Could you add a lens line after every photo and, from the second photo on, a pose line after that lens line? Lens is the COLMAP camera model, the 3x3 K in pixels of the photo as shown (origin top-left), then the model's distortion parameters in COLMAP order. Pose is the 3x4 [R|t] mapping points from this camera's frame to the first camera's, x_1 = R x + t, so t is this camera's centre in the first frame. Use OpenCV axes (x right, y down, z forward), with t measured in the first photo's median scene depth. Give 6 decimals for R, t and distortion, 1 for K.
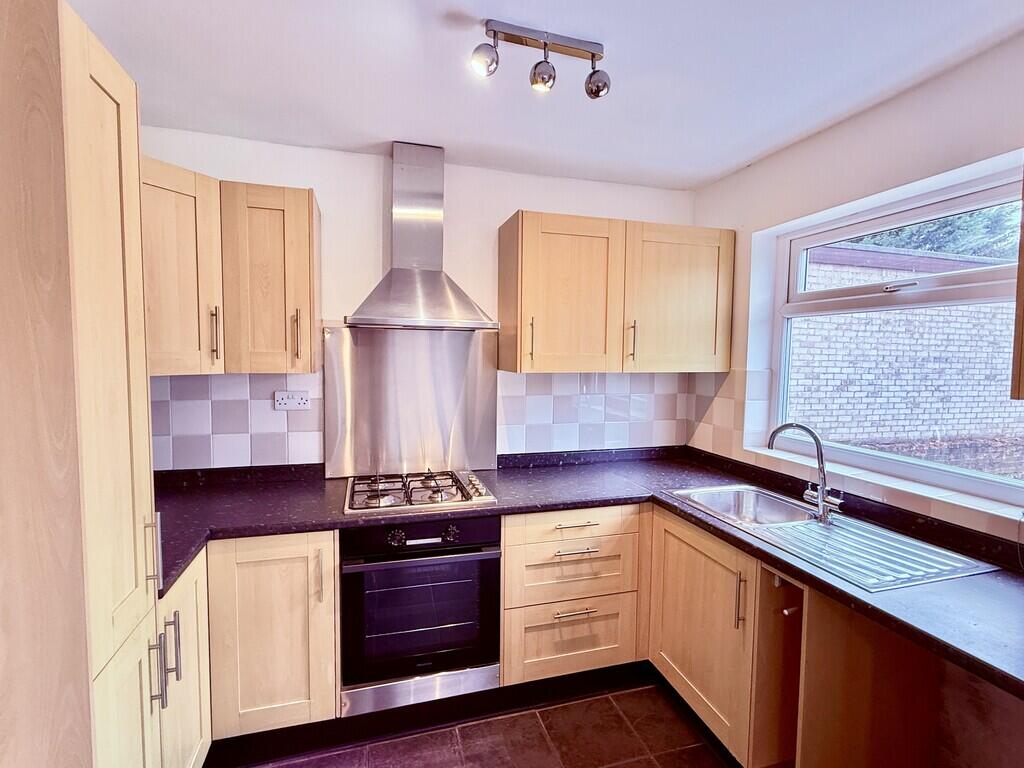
lens RADIAL K [[488.0, 0, 512.0], [0, 488.0, 384.0], [0, 0, 1]] dist [-0.000872, 0.000263]
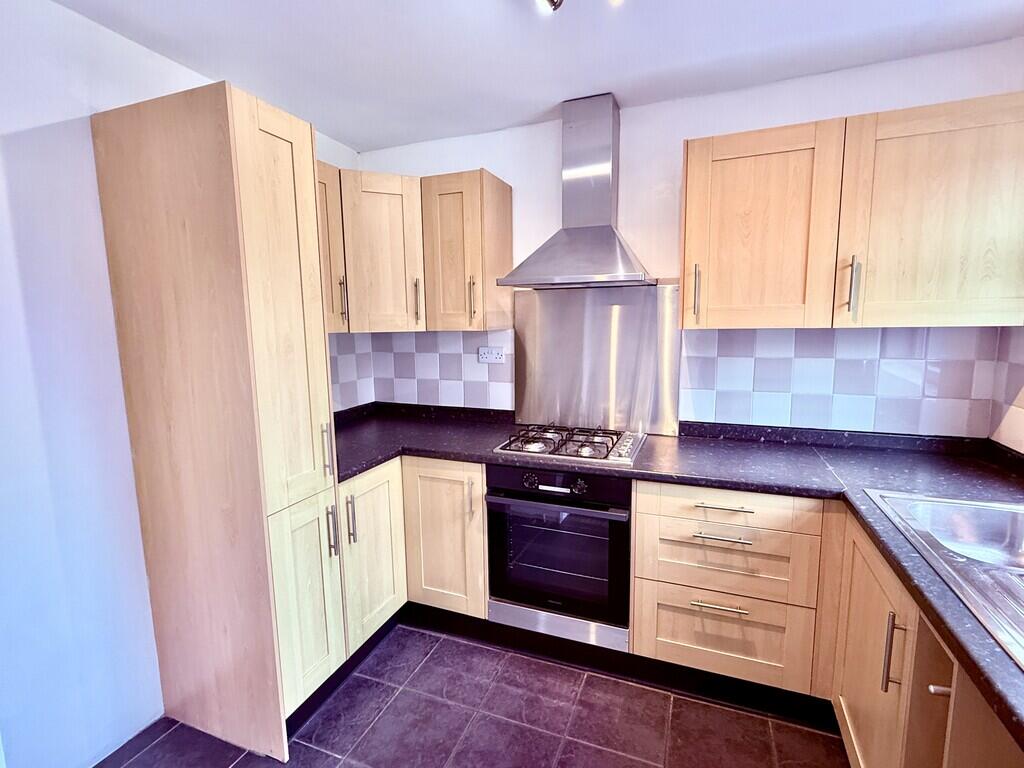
lens RADIAL K [[484.0, 0, 514.5], [0, 484.0, 383.3], [0, 0, 1]] dist [0.000110, 0.000148]
pose [[0.787474, 0.056849, -0.613720, 0.349225], [-0.015863, 0.997277, 0.072024, 0.018255], [0.616143, -0.046982, 0.786232, 0.121899]]
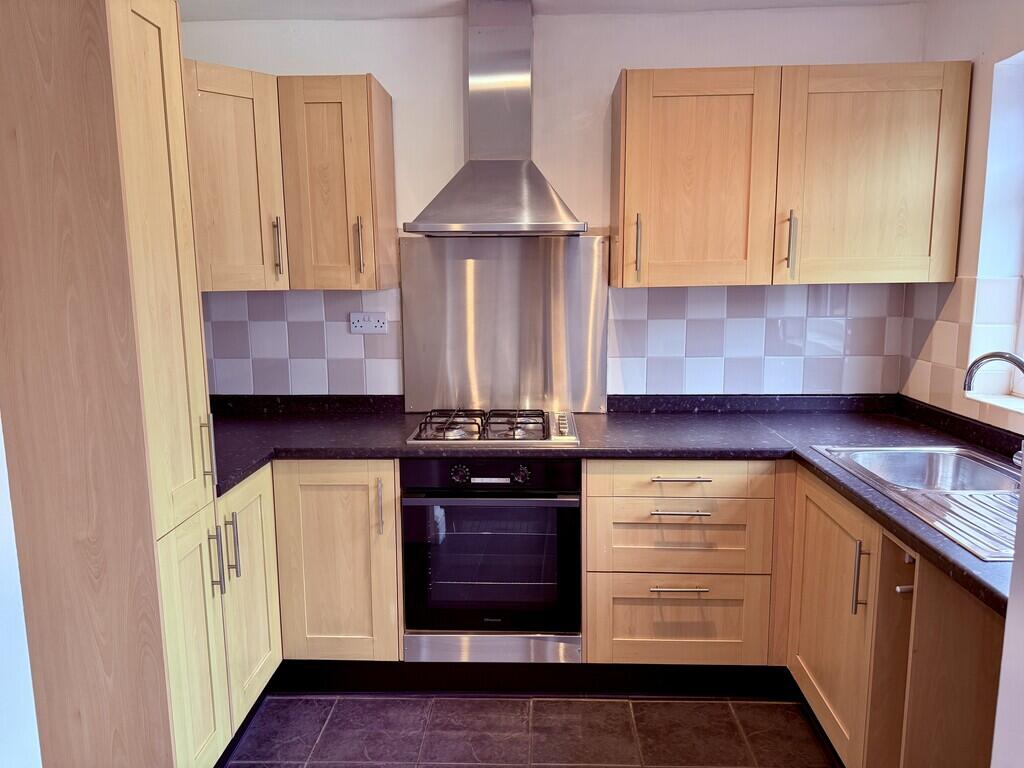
lens RADIAL K [[710.5, 0, 515.9], [0, 710.5, 384.8], [0, 0, 1]] dist [0.150018, -0.280778]
pose [[0.947391, 0.028324, -0.318822, 0.243994], [-0.000113, 0.996106, 0.088159, 0.034515], [0.320078, -0.083485, 0.943706, -0.165547]]
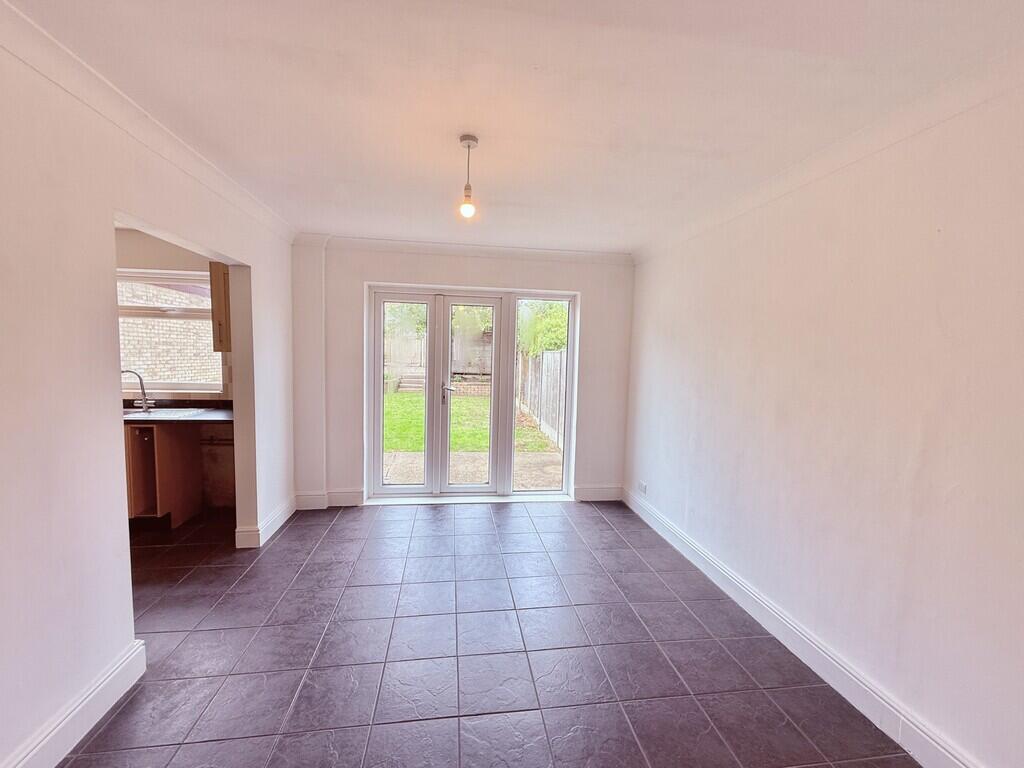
lens RADIAL K [[422.4, 0, 512.0], [0, 422.4, 384.0], [0, 0, 1]] dist [-0.001052, 0.000009]
pose [[0.143022, -0.081401, 0.986366, -0.893094], [0.041206, 0.996238, 0.076241, 0.065309], [-0.988861, 0.029740, 0.145839, -0.821848]]
